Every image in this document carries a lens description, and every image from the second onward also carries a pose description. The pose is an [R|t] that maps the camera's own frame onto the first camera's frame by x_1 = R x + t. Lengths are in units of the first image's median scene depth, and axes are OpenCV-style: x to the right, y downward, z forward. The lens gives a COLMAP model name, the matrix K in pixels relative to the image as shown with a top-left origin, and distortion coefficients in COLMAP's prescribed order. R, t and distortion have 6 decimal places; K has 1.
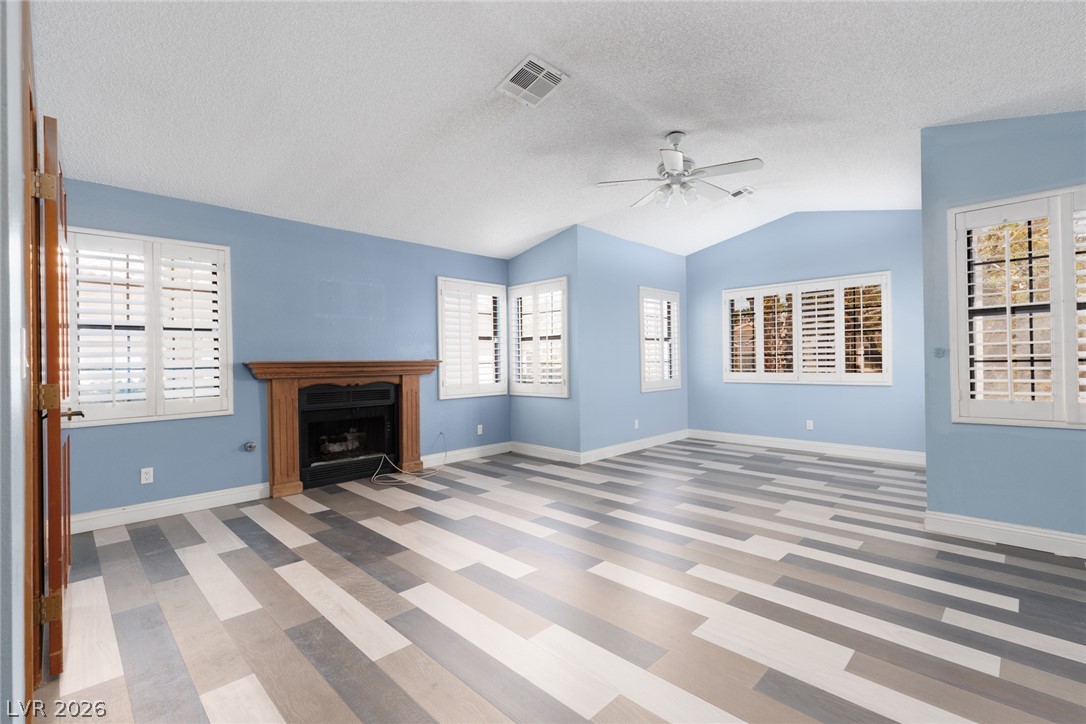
lens RADIAL K [[484.1, 0, 540.3], [0, 484.1, 362.0], [0, 0, 1]] dist [0.009740, -0.002026]
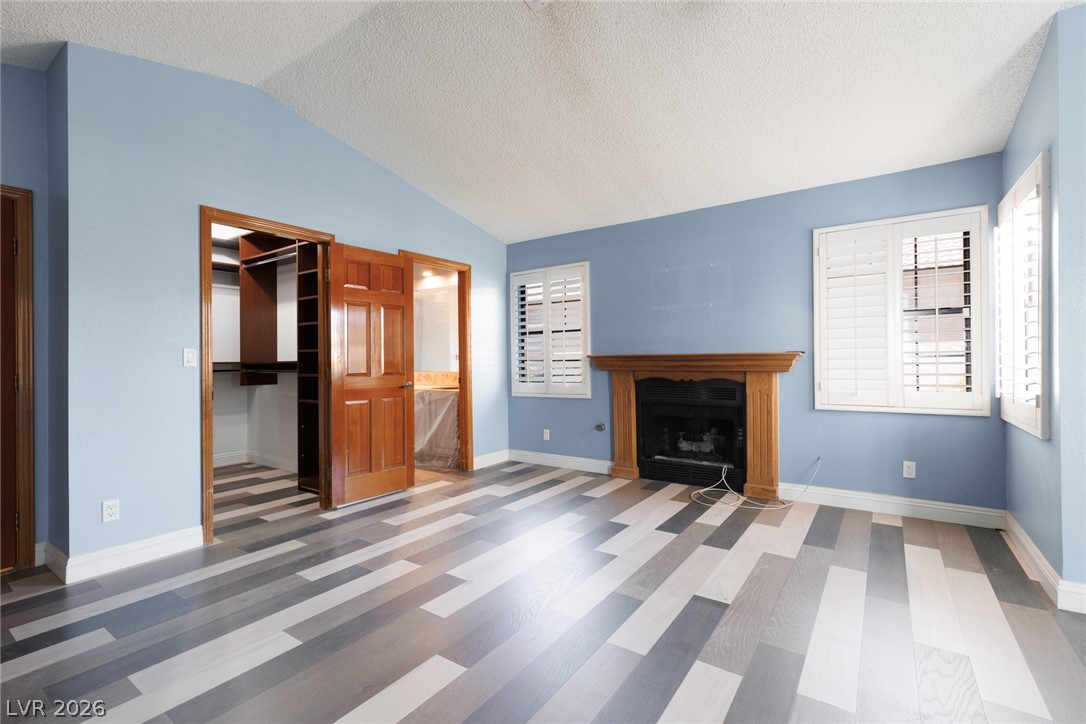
lens RADIAL K [[484.1, 0, 542.1], [0, 484.1, 360.3], [0, 0, 1]] dist [0.009740, -0.002026]
pose [[0.174381, 0.018623, -0.984502, 0.449525], [0.014004, 0.999673, 0.021391, -0.013530], [0.984579, -0.017517, 0.174063, 0.556548]]
